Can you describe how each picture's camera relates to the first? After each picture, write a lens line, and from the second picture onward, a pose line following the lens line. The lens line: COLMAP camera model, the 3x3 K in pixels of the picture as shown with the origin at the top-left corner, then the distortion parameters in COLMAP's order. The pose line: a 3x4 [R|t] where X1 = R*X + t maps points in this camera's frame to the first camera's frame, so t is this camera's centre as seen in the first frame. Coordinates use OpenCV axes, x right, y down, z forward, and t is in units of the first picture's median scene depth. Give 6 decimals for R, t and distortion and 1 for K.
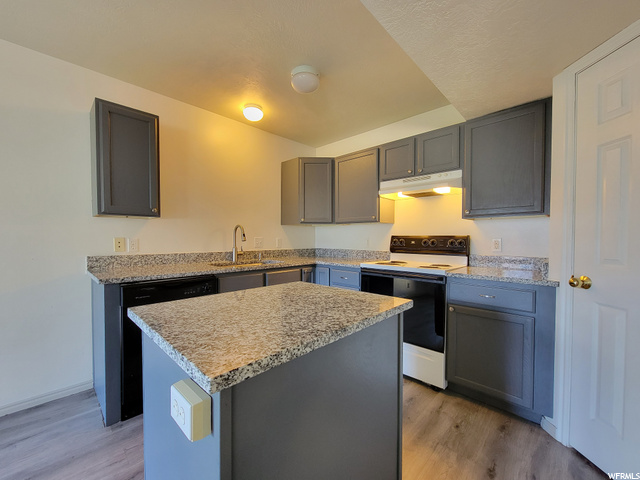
lens RADIAL K [[261.6, 0, 319.8], [0, 261.6, 242.5], [0, 0, 1]] dist [-0.012993, 0.000649]
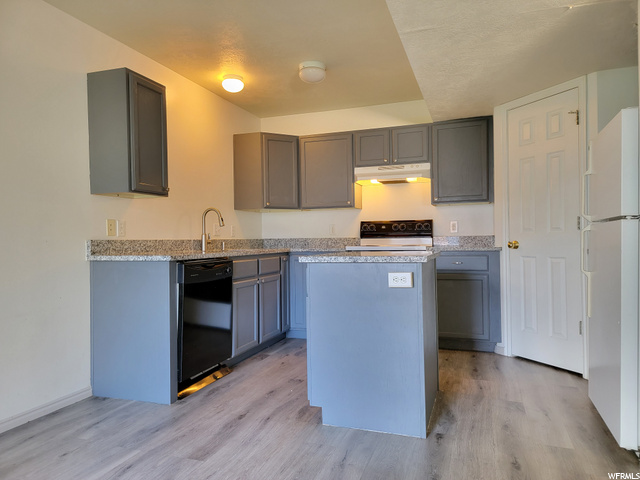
lens RADIAL K [[447.9, 0, 320.3], [0, 447.9, 239.5], [0, 0, 1]] dist [0.023565, -0.004533]
pose [[0.909921, -0.015106, 0.414506, -0.687761], [0.023642, 0.999601, -0.015470, 0.078682], [-0.414107, 0.023876, 0.909915, -0.577739]]
